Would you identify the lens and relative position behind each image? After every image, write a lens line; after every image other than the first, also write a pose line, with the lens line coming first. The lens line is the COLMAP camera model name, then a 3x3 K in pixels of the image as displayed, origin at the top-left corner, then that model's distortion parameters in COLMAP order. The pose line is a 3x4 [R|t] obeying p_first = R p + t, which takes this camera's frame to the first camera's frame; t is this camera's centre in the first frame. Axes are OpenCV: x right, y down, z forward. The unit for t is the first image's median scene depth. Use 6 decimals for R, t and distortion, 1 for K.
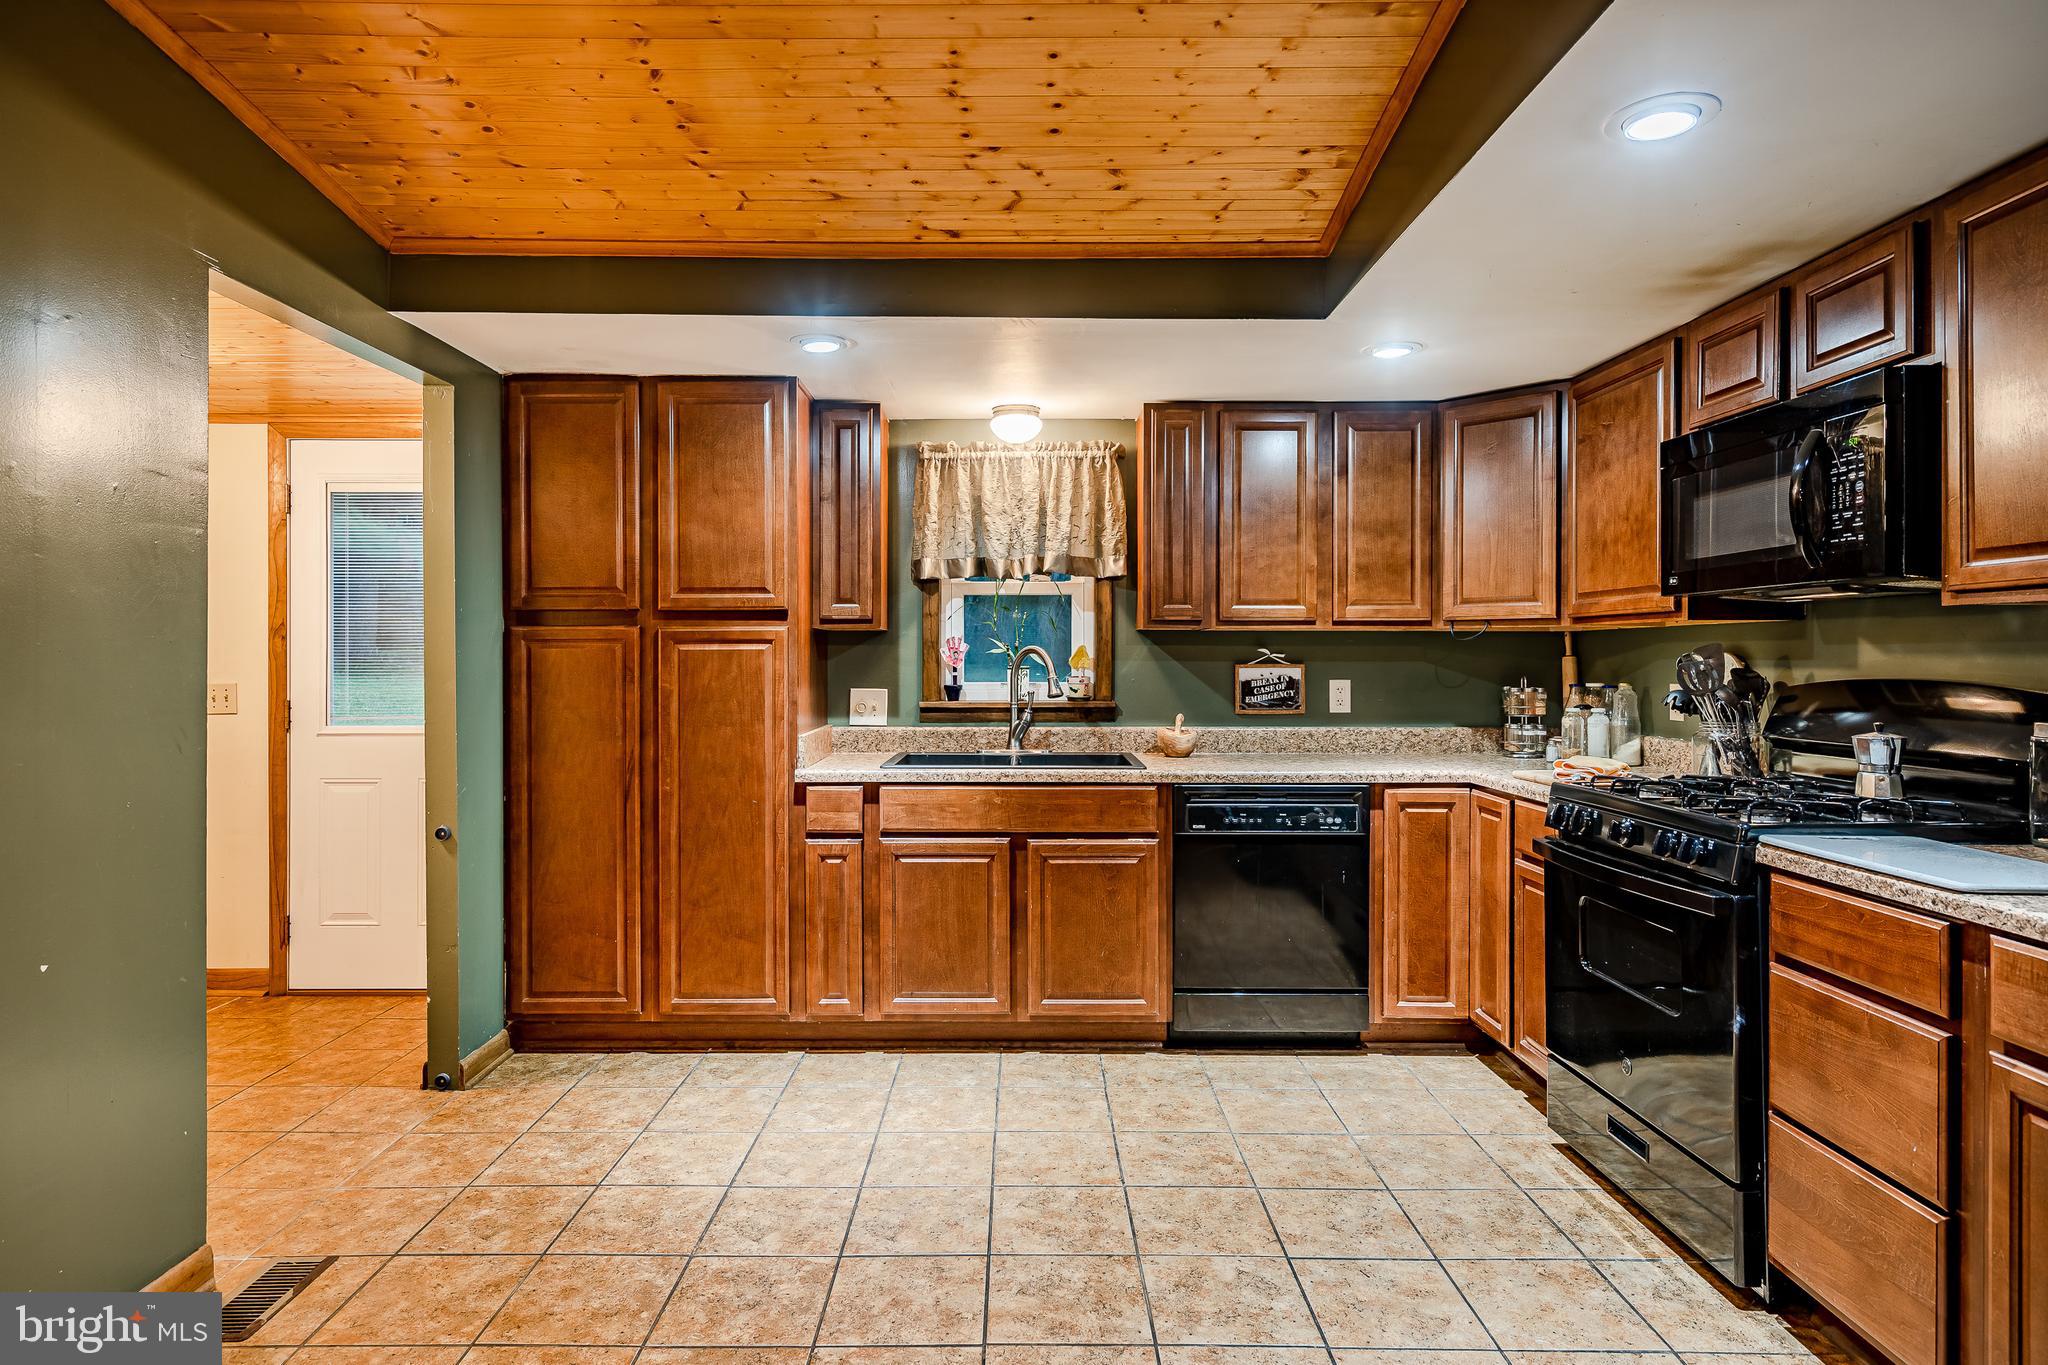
lens RADIAL K [[1153.6, 0, 1017.8], [0, 1153.6, 656.3], [0, 0, 1]] dist [0.003932, 0.002372]
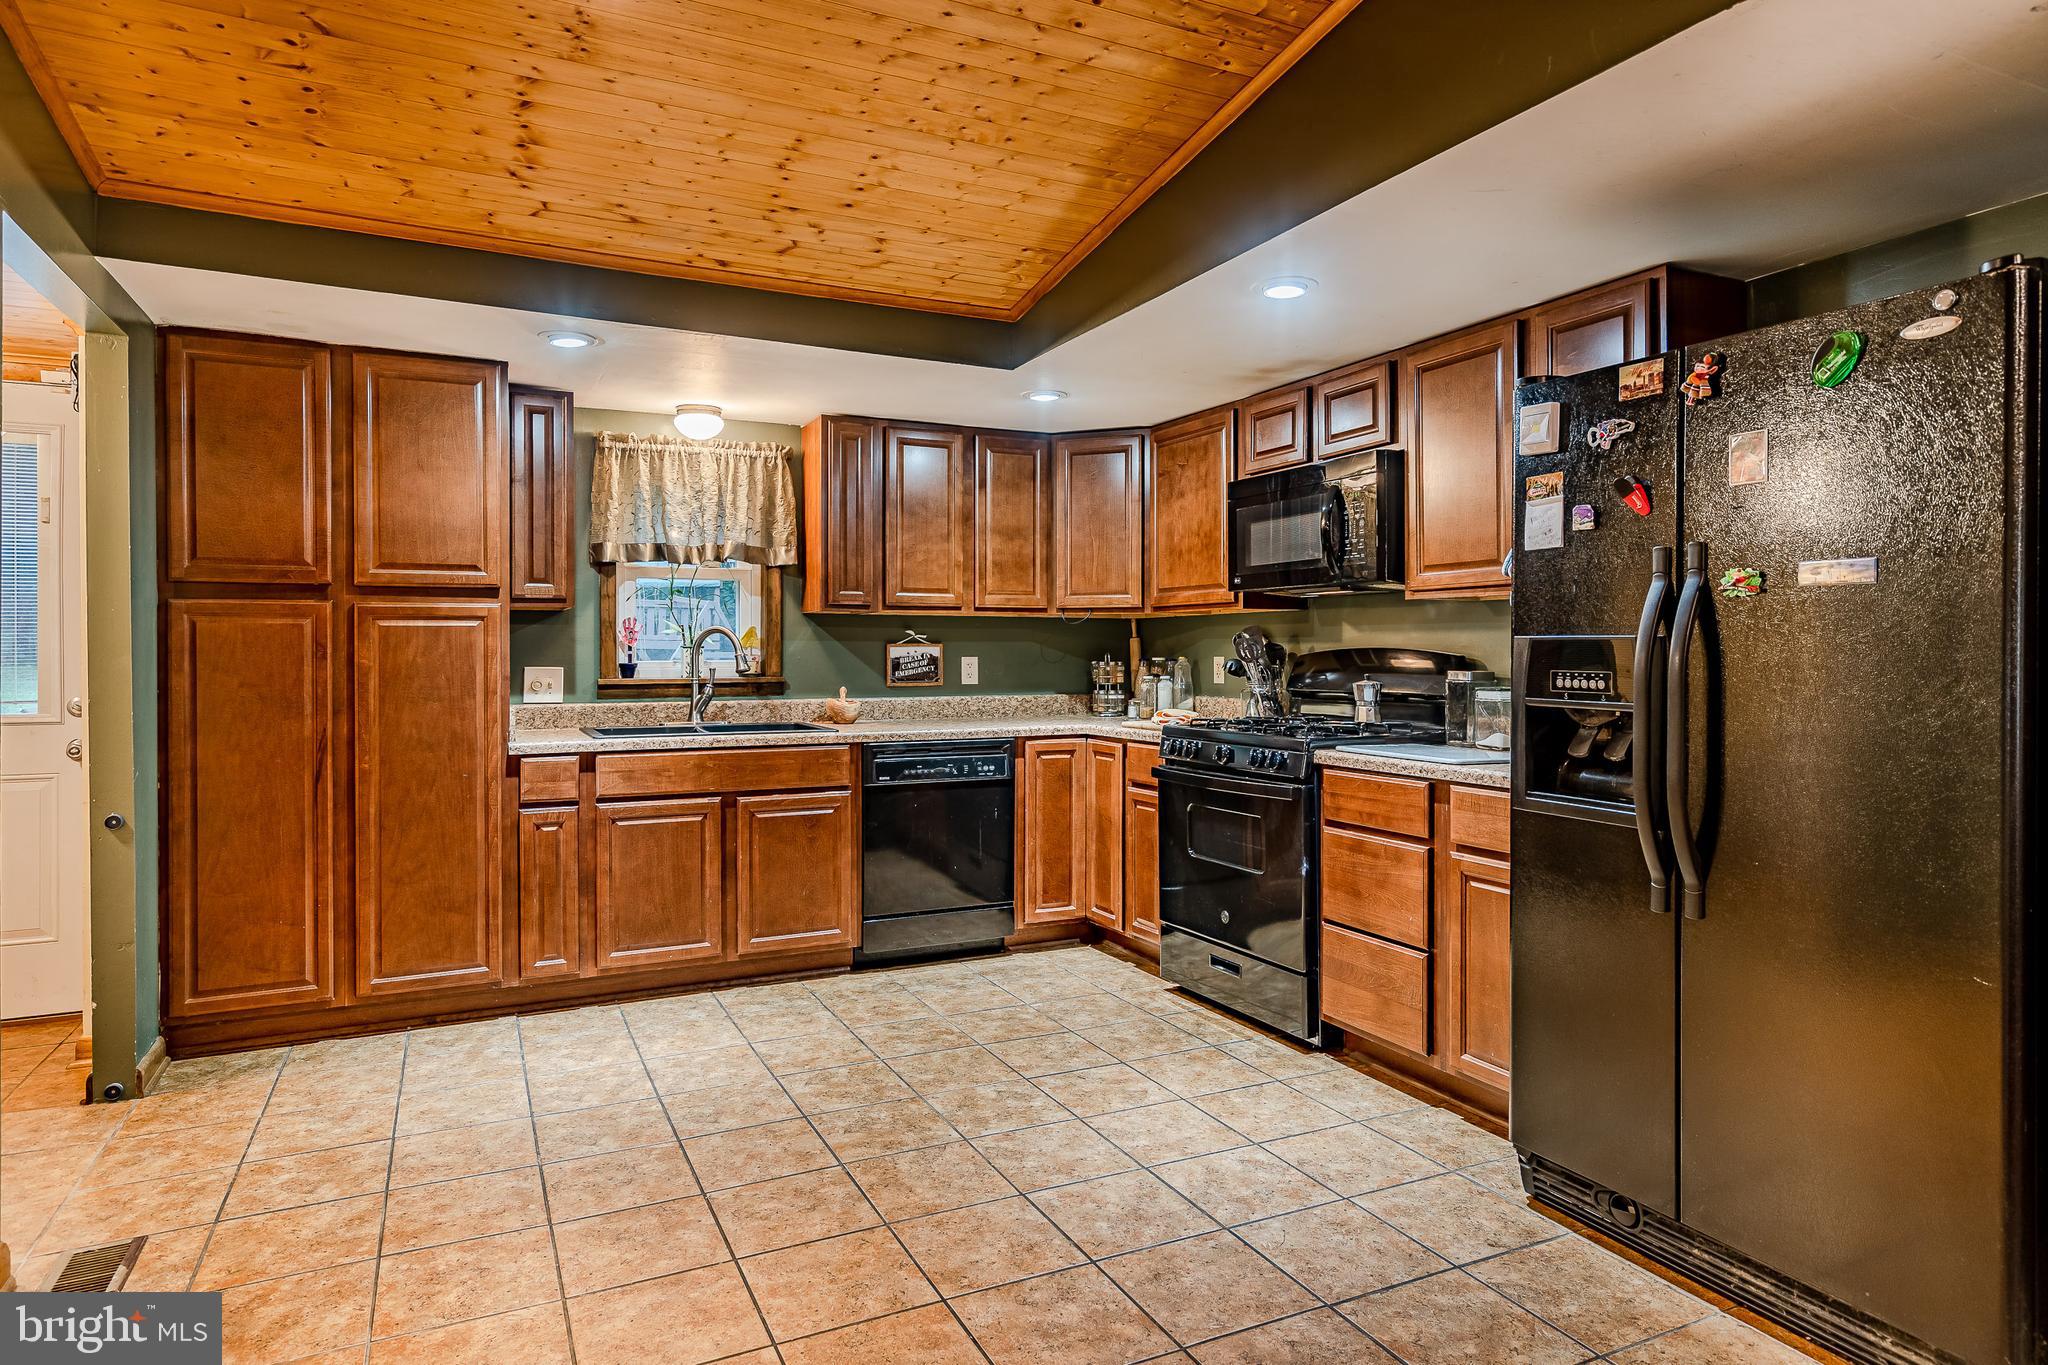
lens RADIAL K [[1176.2, 0, 1024.3], [0, 1176.2, 646.7], [0, 0, 1]] dist [0.008350, -0.001962]
pose [[0.900628, 0.000782, 0.434590, -0.237198], [0.000676, 0.999995, -0.003201, 0.016257], [-0.434590, 0.003176, 0.900623, -0.150339]]
